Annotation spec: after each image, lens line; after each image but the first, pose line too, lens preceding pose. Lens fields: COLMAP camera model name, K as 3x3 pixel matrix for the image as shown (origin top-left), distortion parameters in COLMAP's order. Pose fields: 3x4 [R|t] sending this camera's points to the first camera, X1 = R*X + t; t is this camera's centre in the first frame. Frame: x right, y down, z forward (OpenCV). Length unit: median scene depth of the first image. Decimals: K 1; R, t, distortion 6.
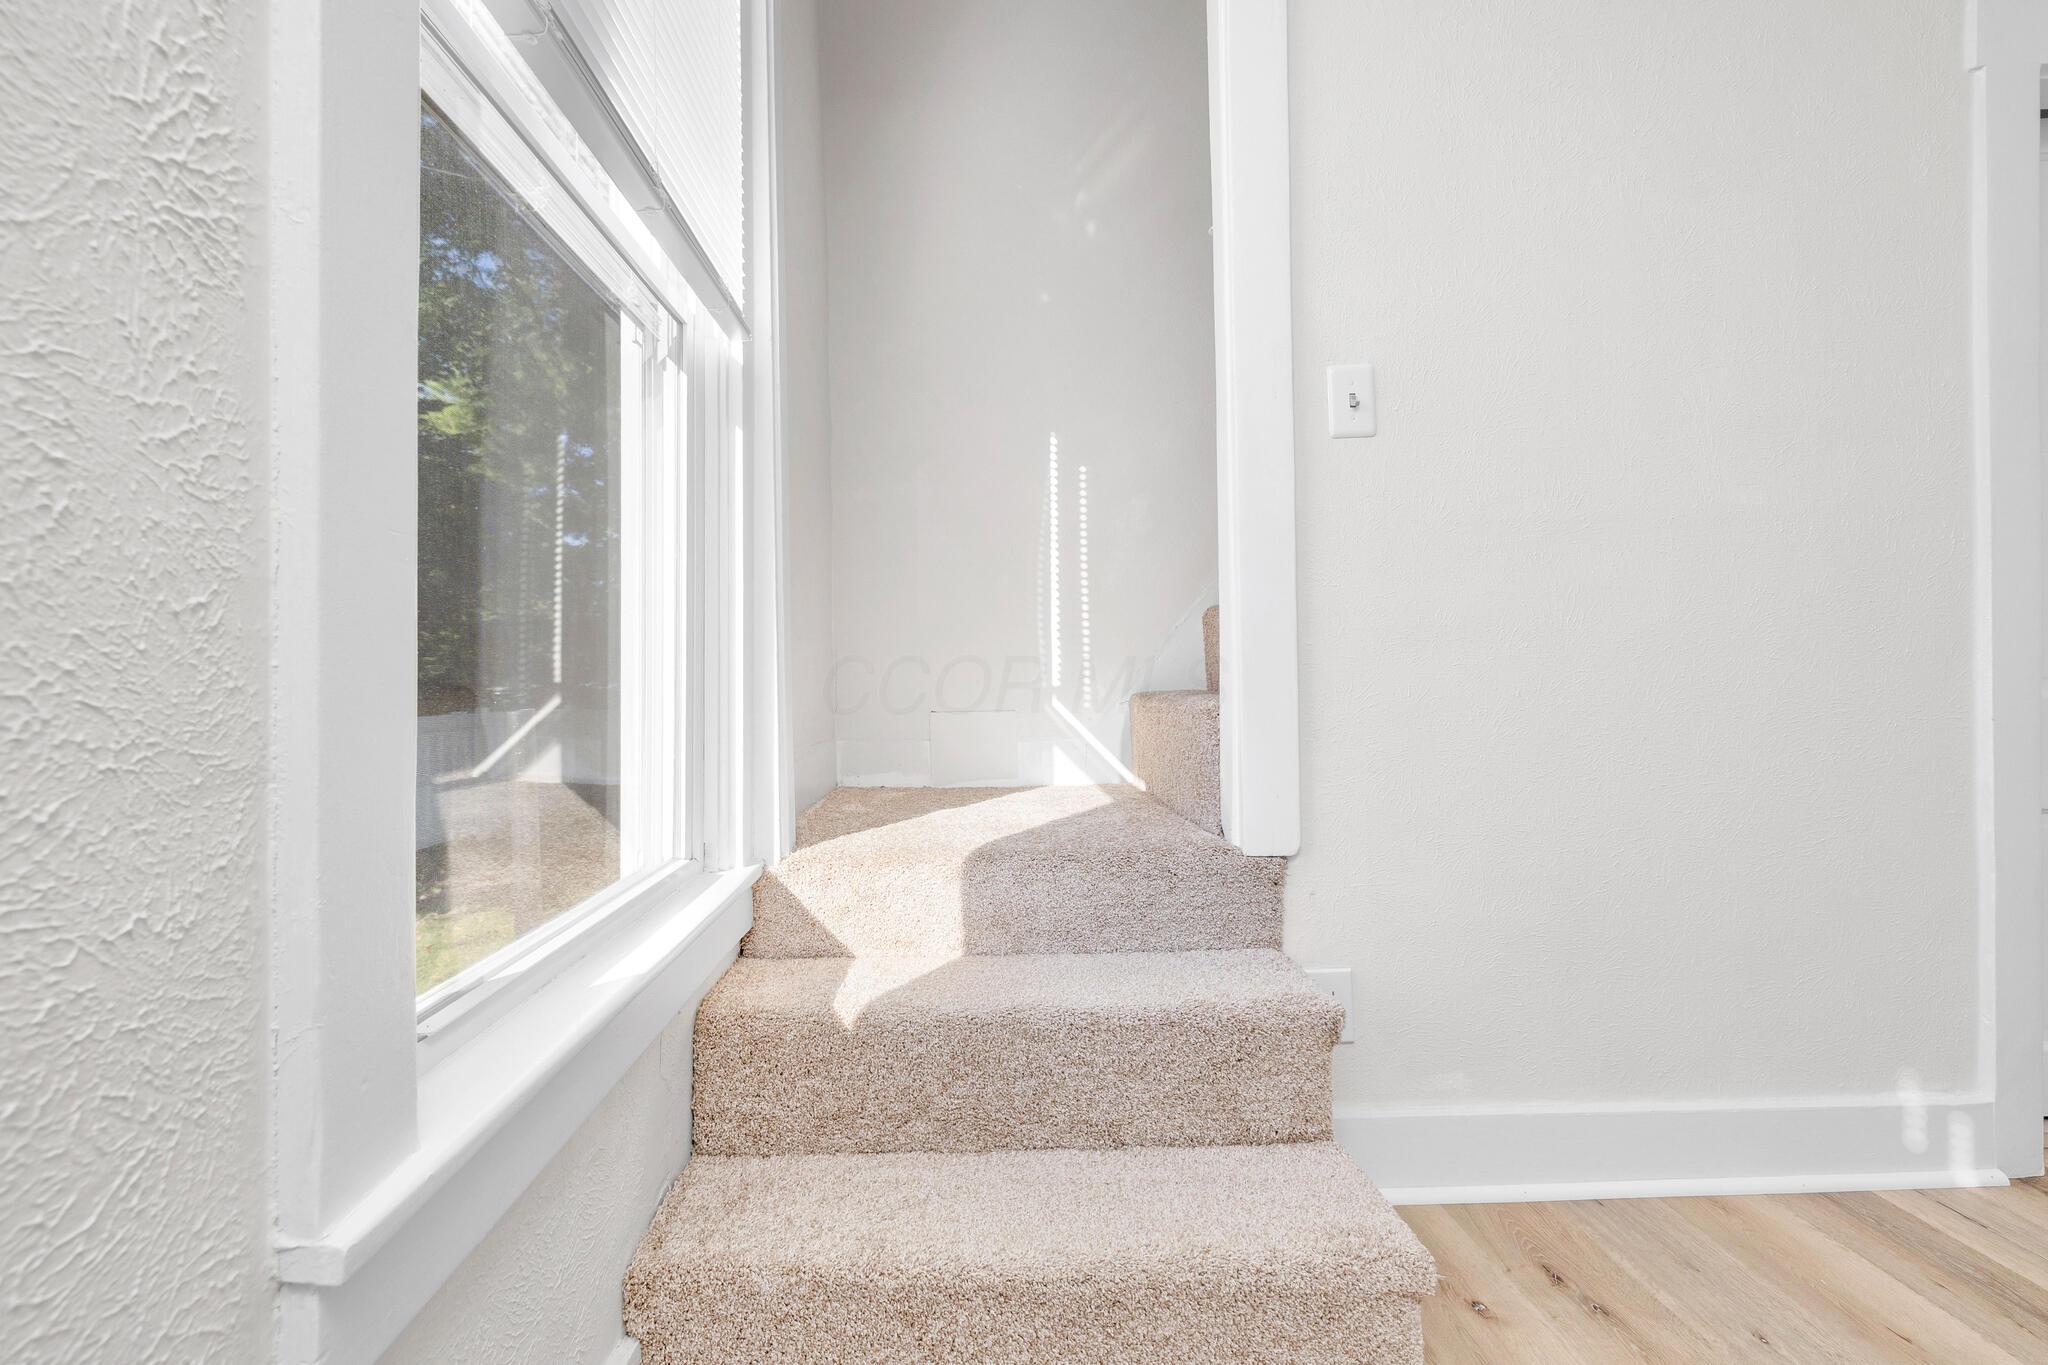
lens RADIAL K [[867.3, 0, 1028.3], [0, 867.3, 686.8], [0, 0, 1]] dist [0.000275, 0.000755]
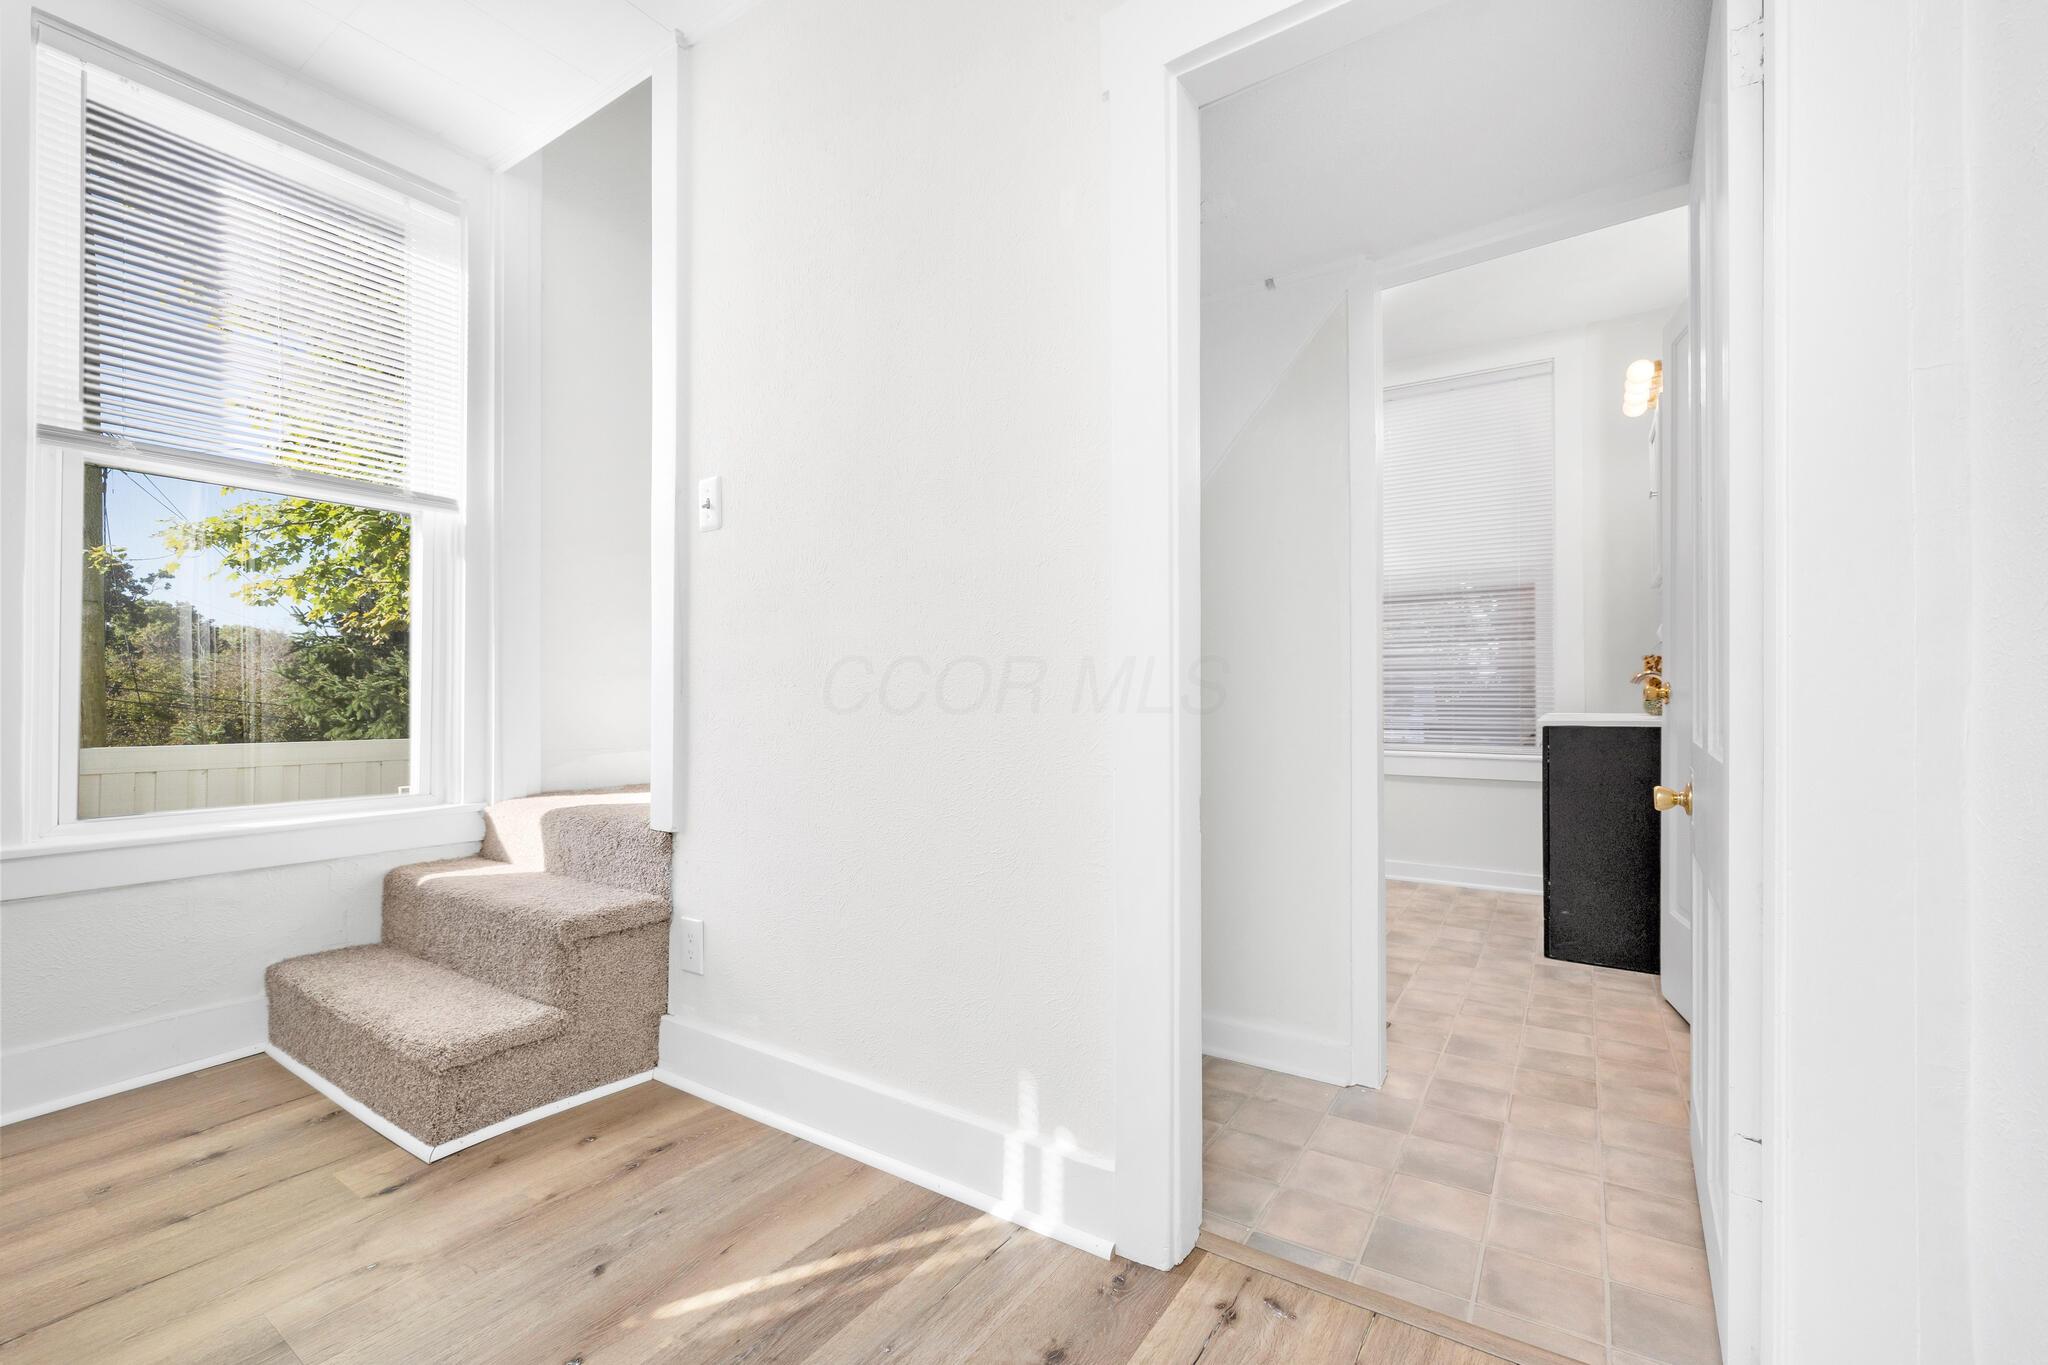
lens RADIAL K [[867.3, 0, 1035.0], [0, 867.3, 694.4], [0, 0, 1]] dist [0.000275, 0.000755]
pose [[0.816711, 0.000994, -0.577046, 1.640610], [-0.016823, 0.999614, -0.022088, -0.006371], [0.576801, 0.027747, 0.816413, 0.188746]]
